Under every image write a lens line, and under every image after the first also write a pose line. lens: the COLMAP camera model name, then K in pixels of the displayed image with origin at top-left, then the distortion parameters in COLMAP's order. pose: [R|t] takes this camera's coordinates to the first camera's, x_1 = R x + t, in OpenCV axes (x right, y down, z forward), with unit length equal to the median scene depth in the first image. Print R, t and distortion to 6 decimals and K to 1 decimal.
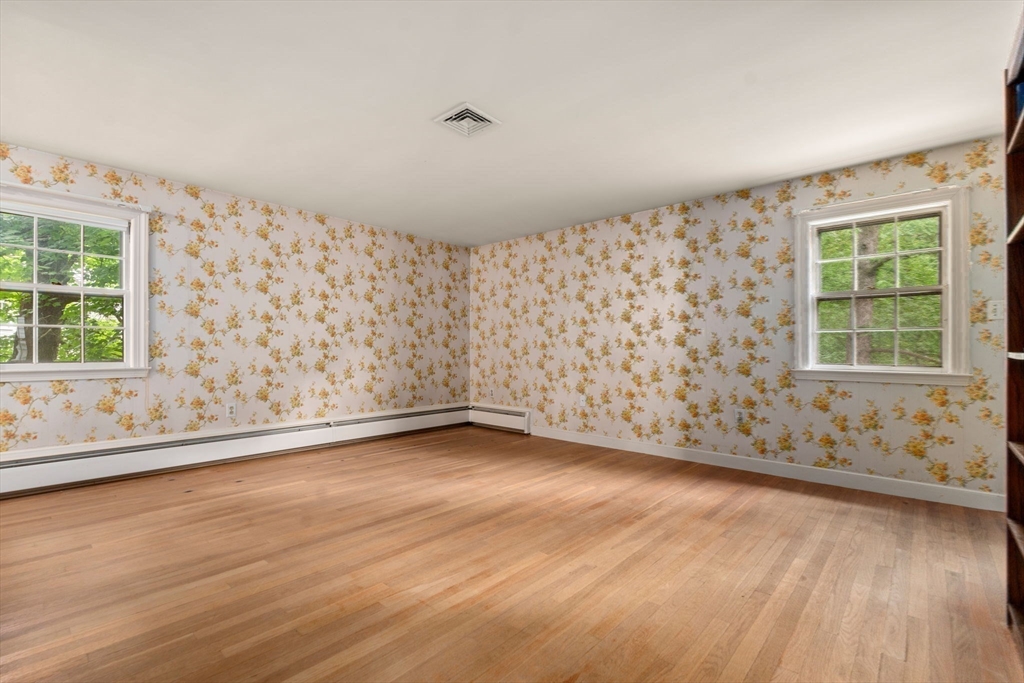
lens RADIAL K [[457.2, 0, 512.7], [0, 457.2, 346.7], [0, 0, 1]] dist [-0.011174, 0.000059]
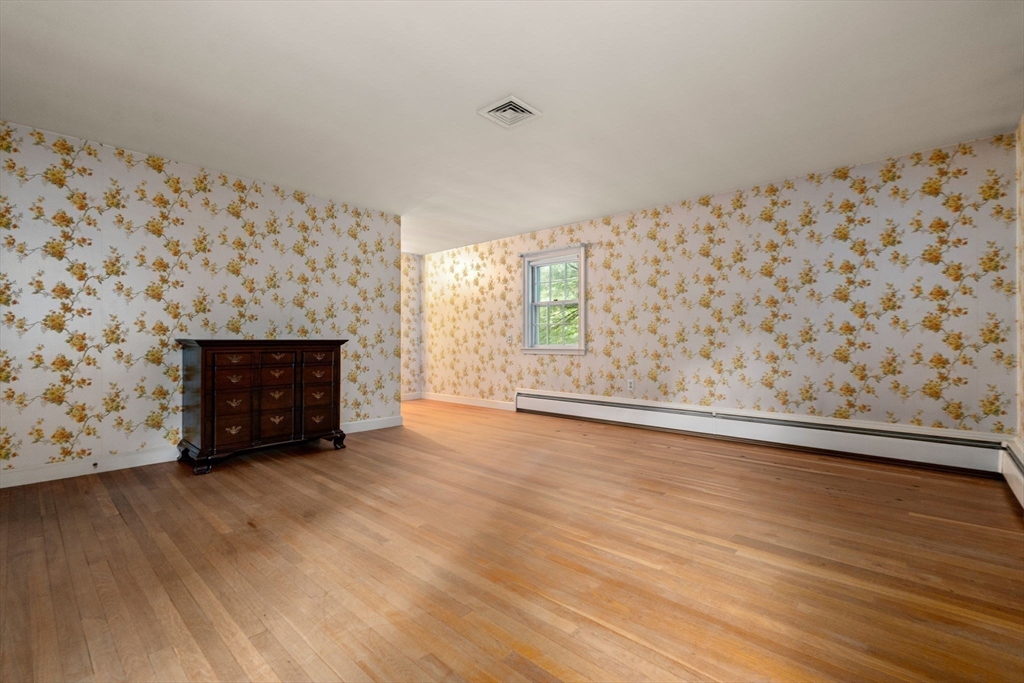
lens RADIAL K [[450.9, 0, 510.3], [0, 450.9, 345.5], [0, 0, 1]] dist [0.000797, 0.000164]
pose [[-0.002013, 0.013730, -0.999904, 0.703583], [0.012399, 0.999829, 0.013704, 0.010933], [0.999921, -0.012370, -0.002183, 0.760159]]
